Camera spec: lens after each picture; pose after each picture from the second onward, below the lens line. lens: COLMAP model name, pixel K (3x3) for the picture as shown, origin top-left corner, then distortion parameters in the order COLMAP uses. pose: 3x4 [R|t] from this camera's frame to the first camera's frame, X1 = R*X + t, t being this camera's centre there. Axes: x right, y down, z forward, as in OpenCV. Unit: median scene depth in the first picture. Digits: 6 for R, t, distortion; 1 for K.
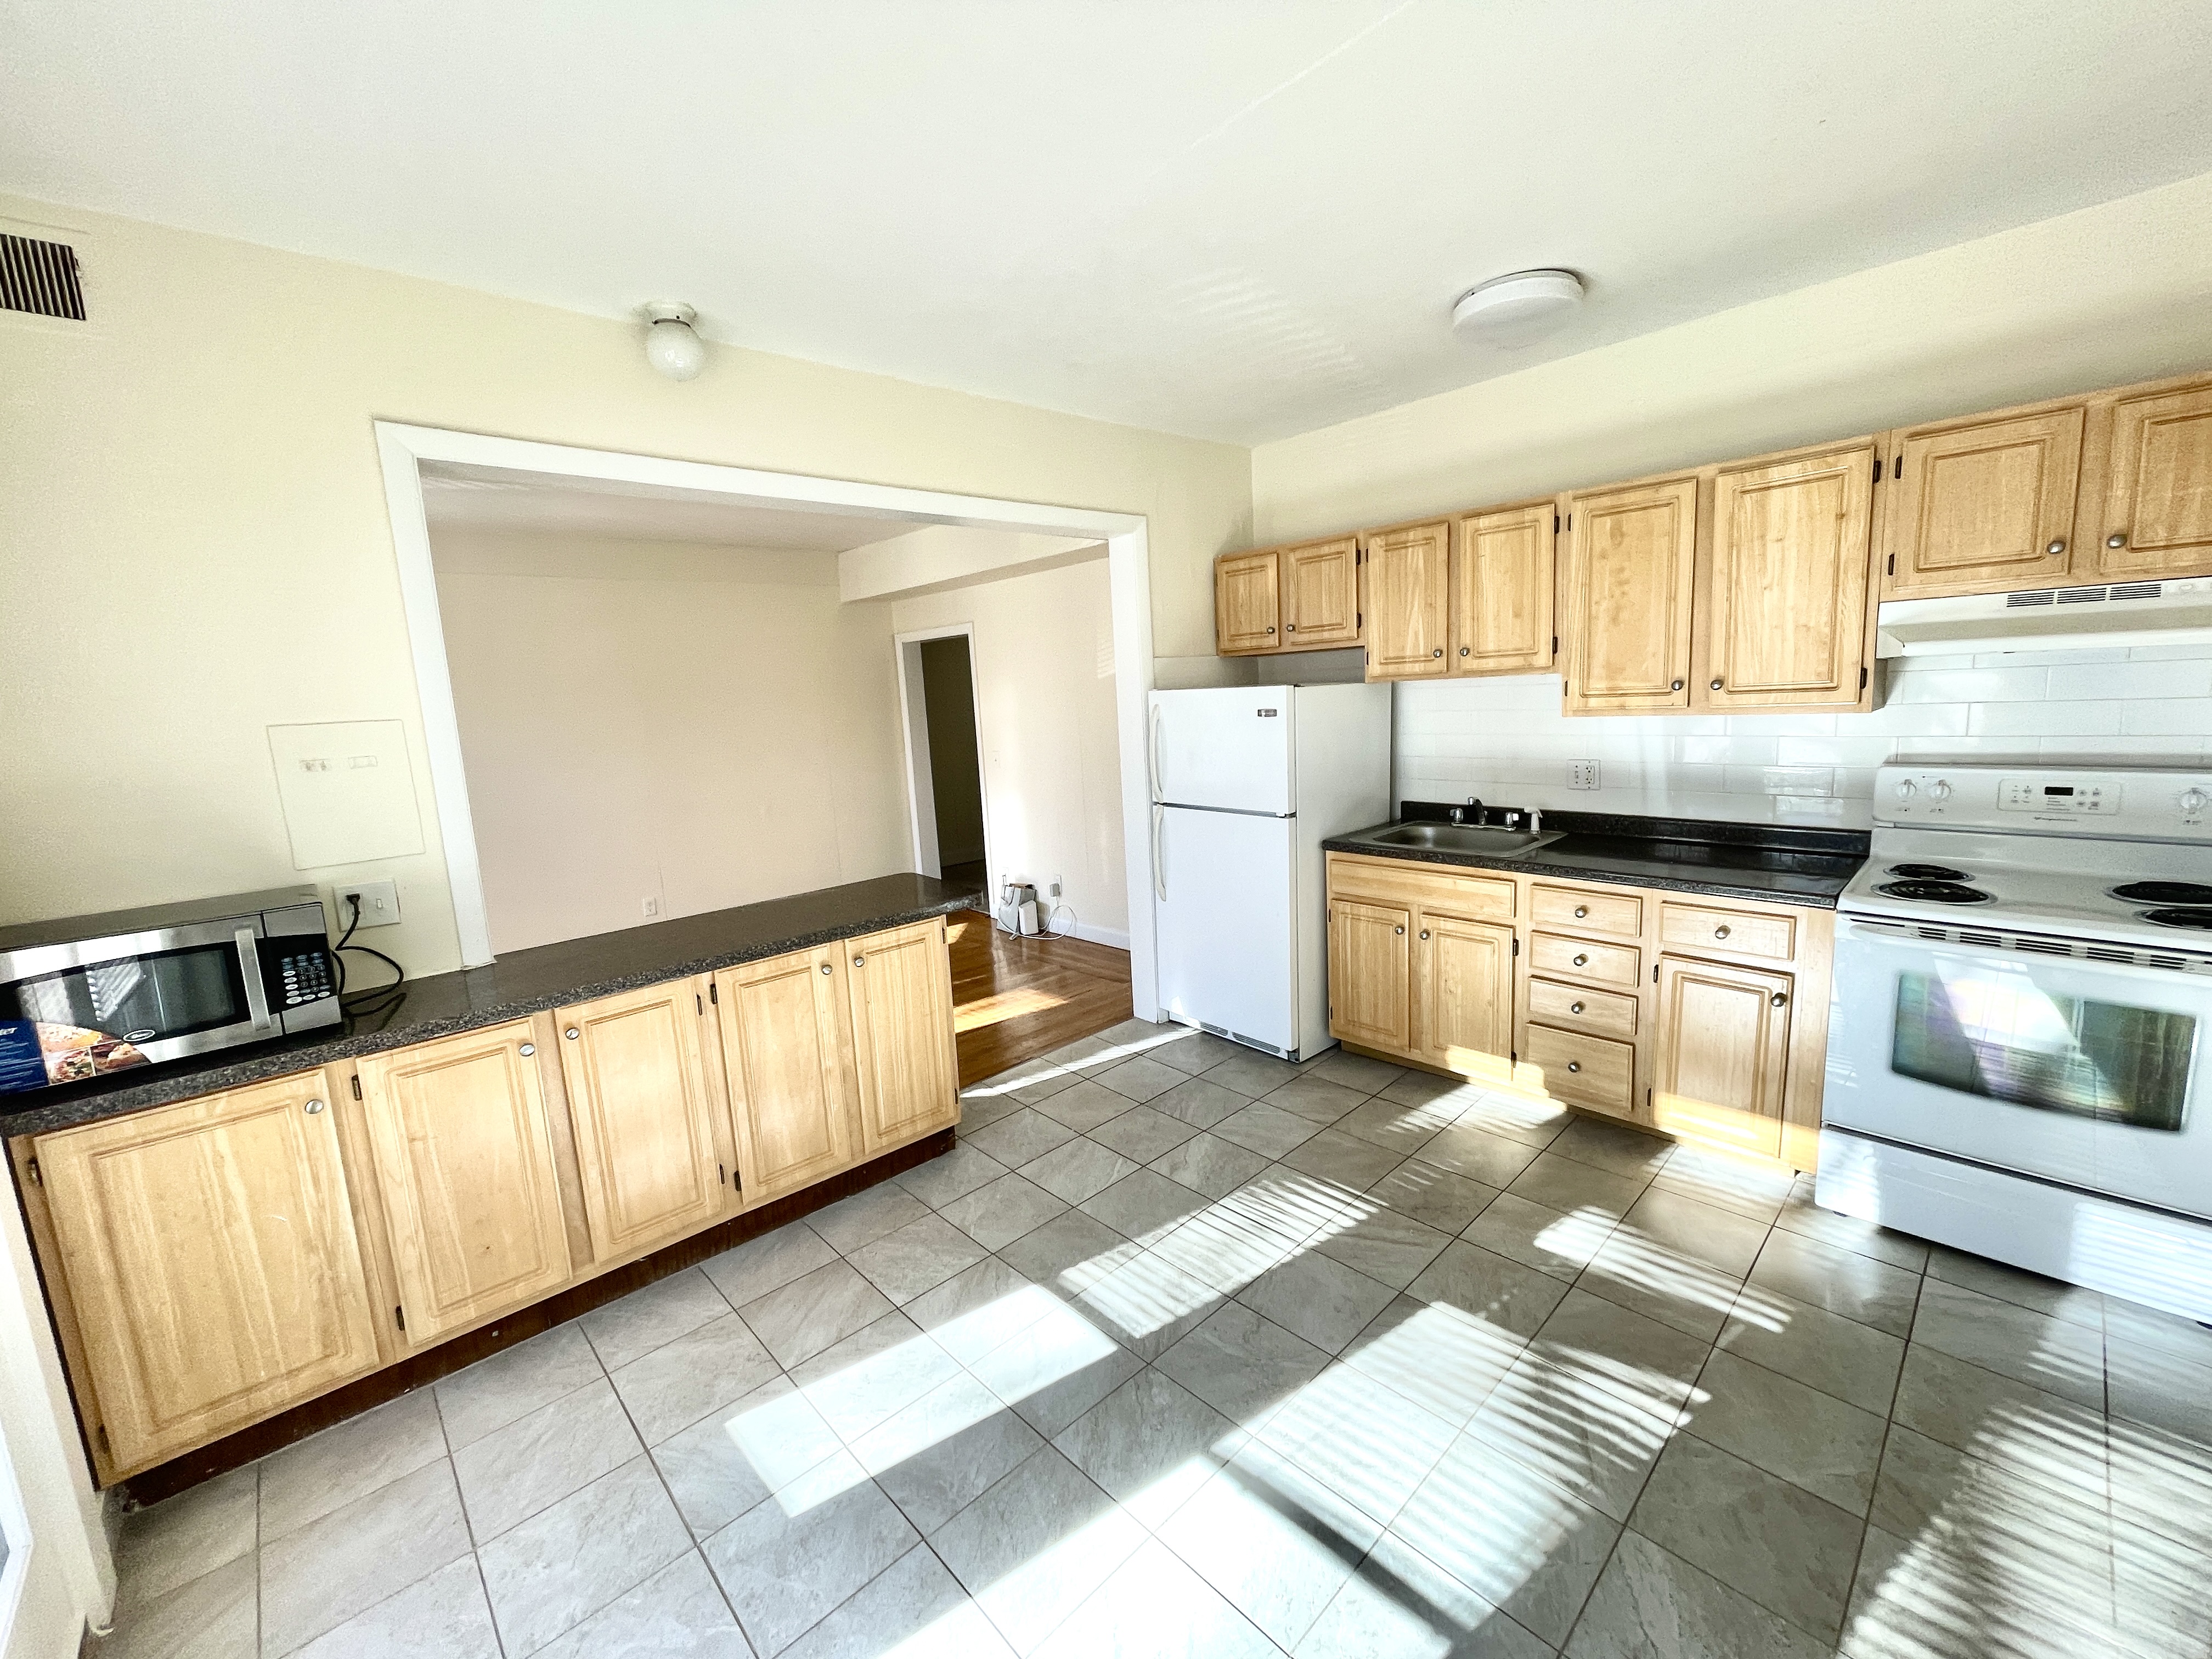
lens RADIAL K [[894.7, 0, 1117.6], [0, 894.7, 819.1], [0, 0, 1]] dist [-0.006769, 0.001424]
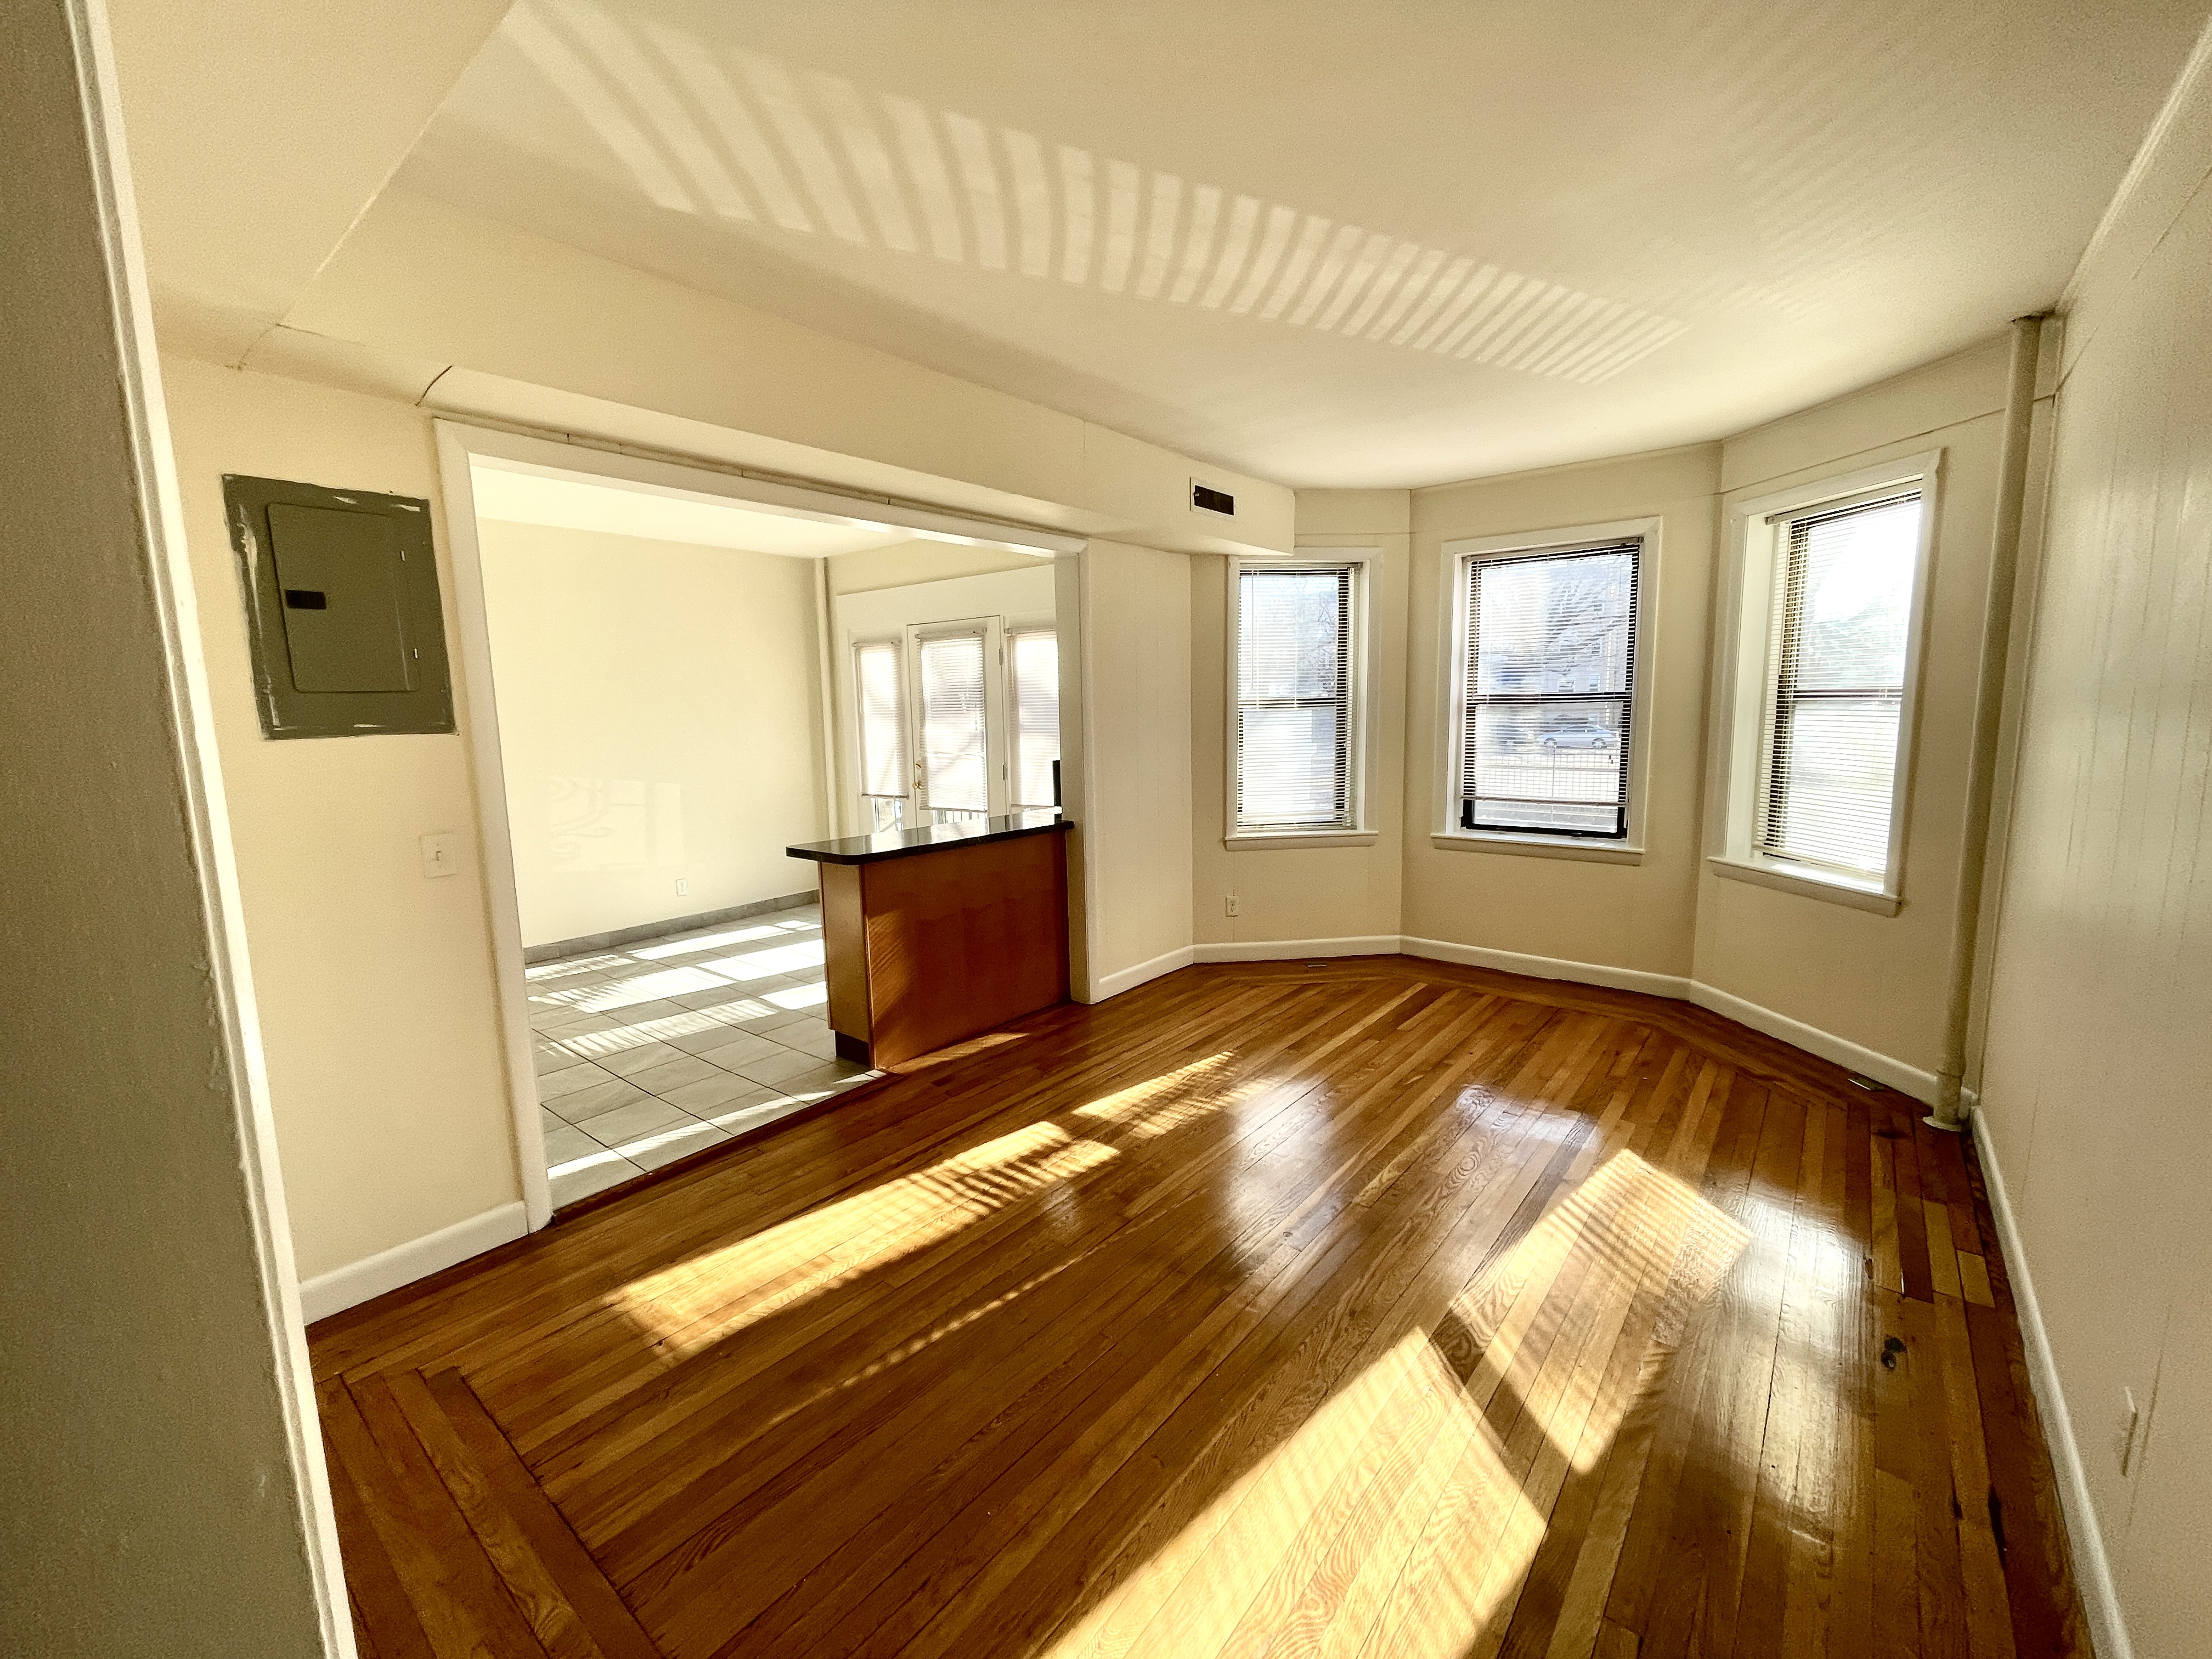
lens RADIAL K [[894.7, 0, 1106.2], [0, 894.7, 823.6], [0, 0, 1]] dist [-0.006769, 0.001424]
pose [[-0.989172, 0.090350, -0.115657, -0.534949], [0.054780, 0.958386, 0.280172, -0.334011], [0.136158, 0.270802, -0.952957, 2.629521]]
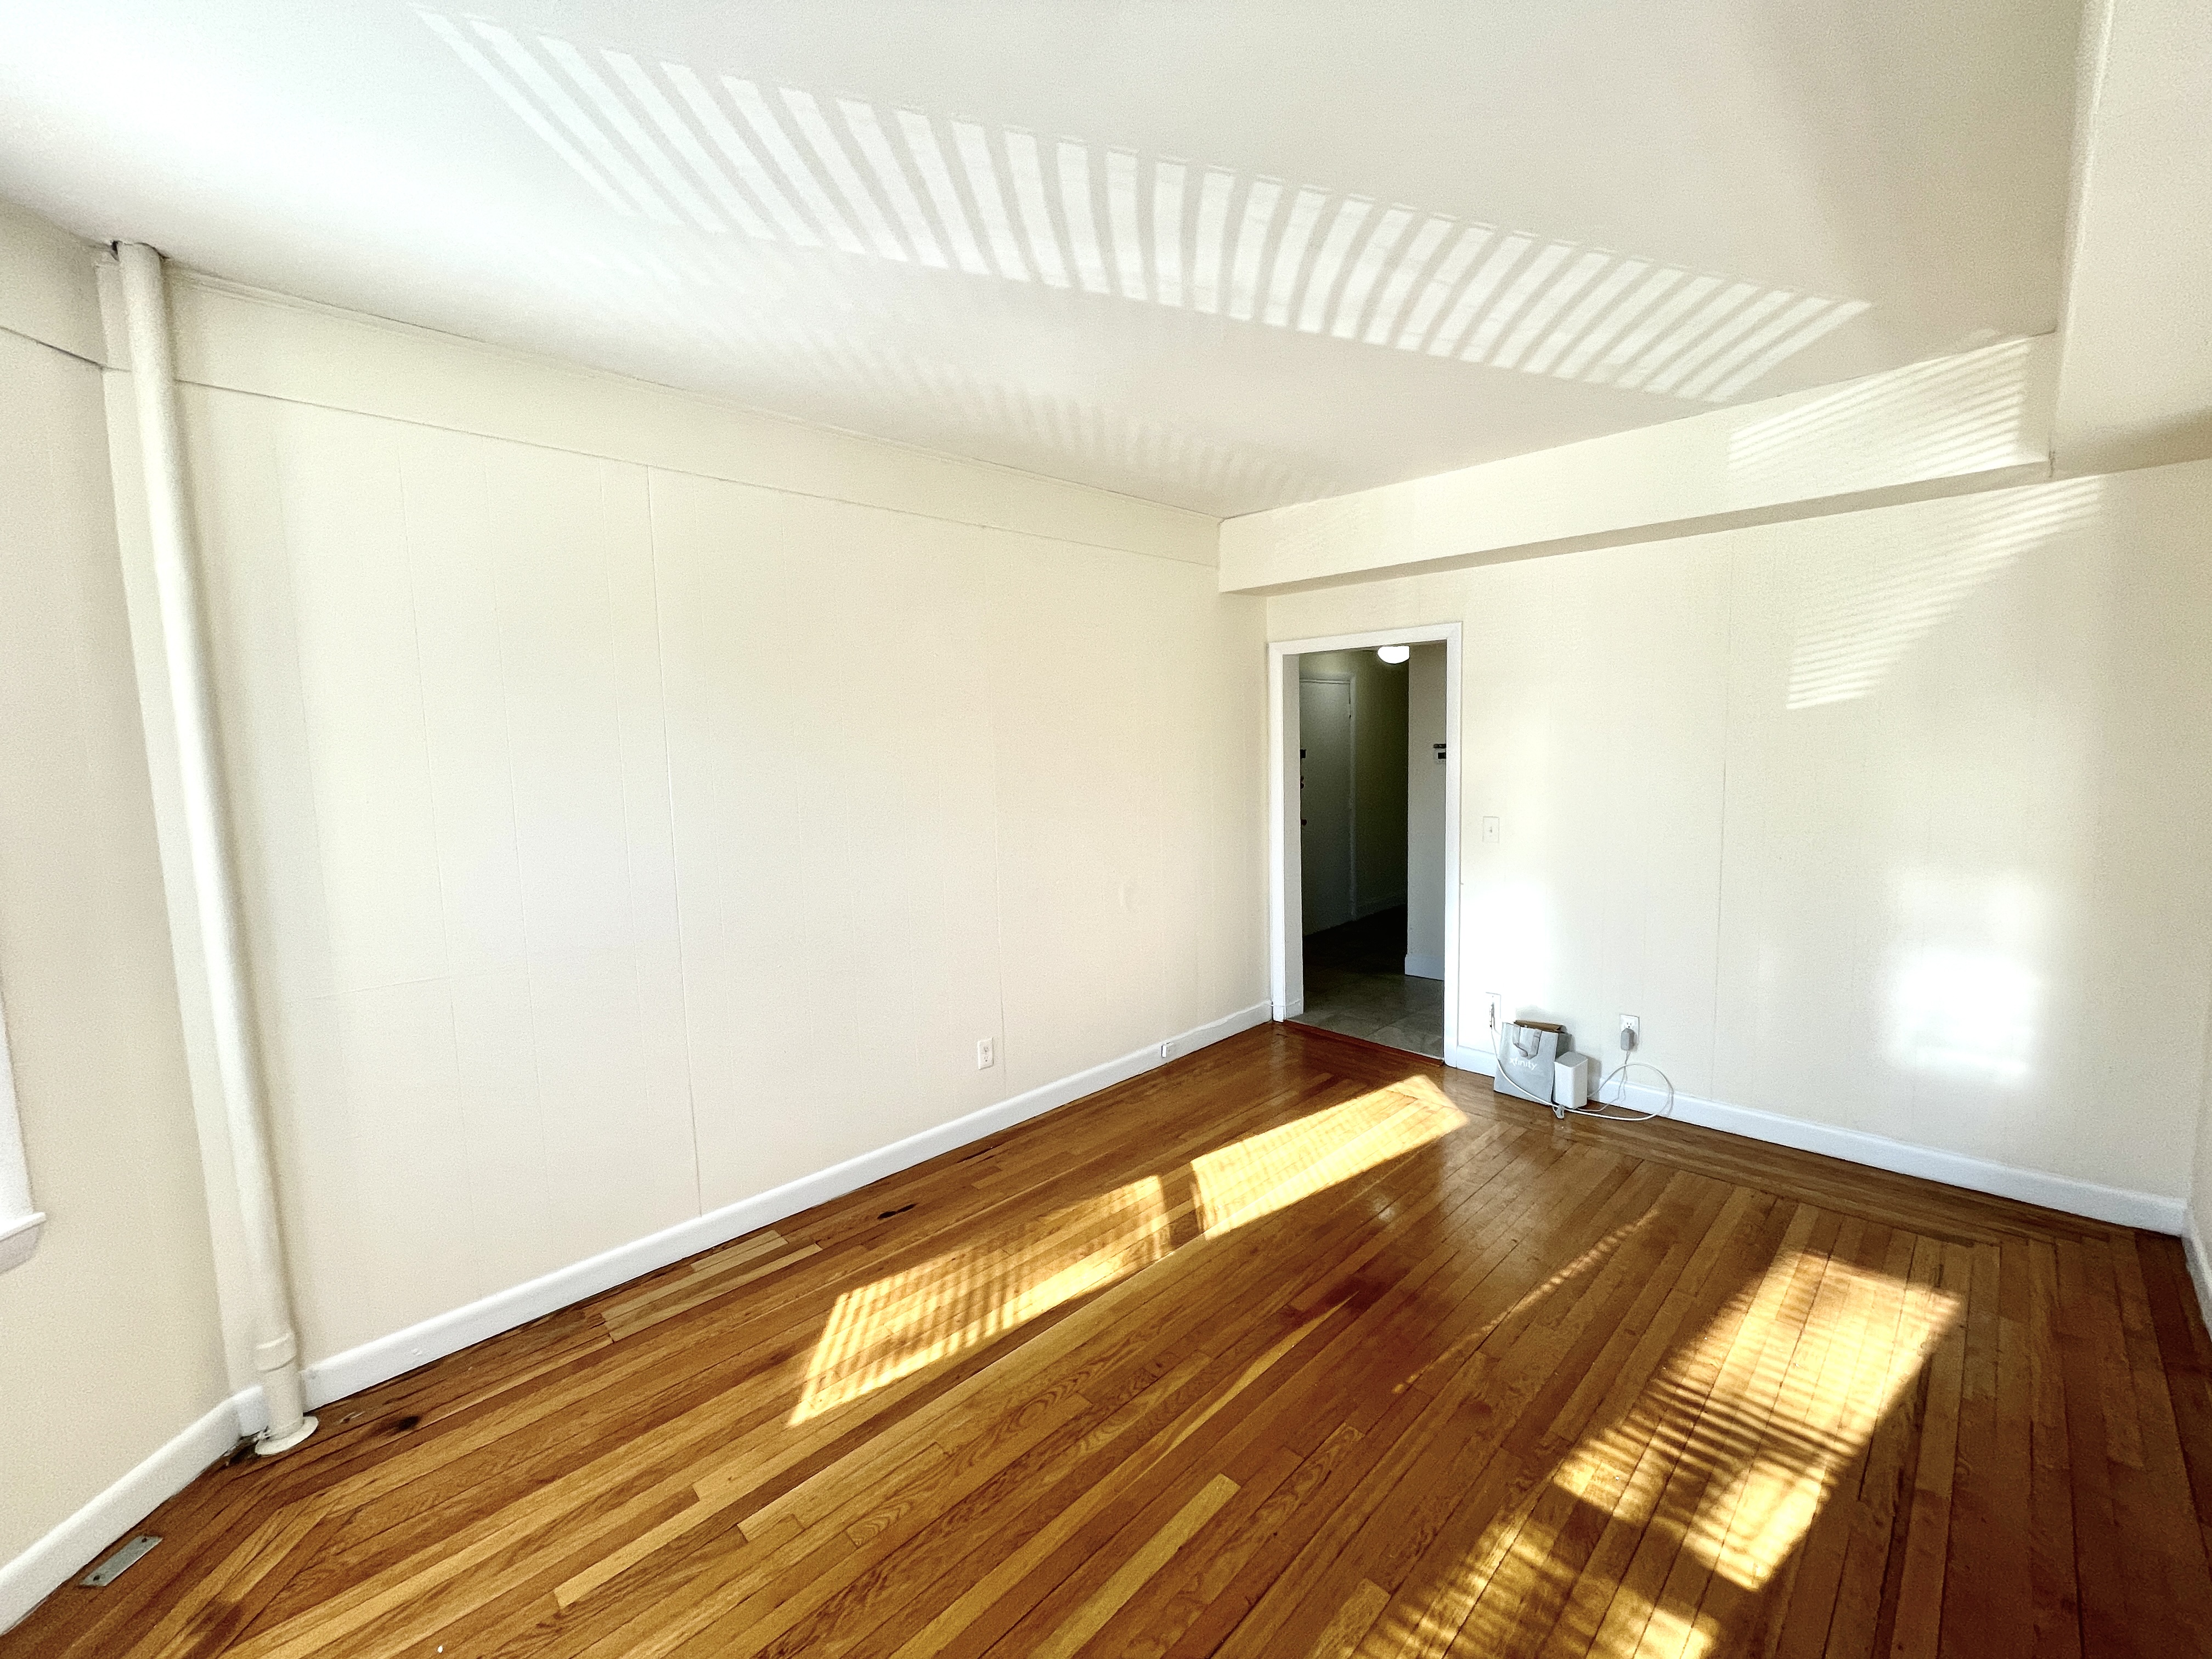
lens RADIAL K [[894.7, 0, 1103.6], [0, 894.7, 828.4], [0, 0, 1]] dist [-0.006769, 0.001424]
pose [[0.999272, 0.025883, 0.028018, -1.060933], [-0.024626, 0.998715, -0.044288, -0.077203], [-0.029128, 0.043566, 0.998626, 0.848000]]
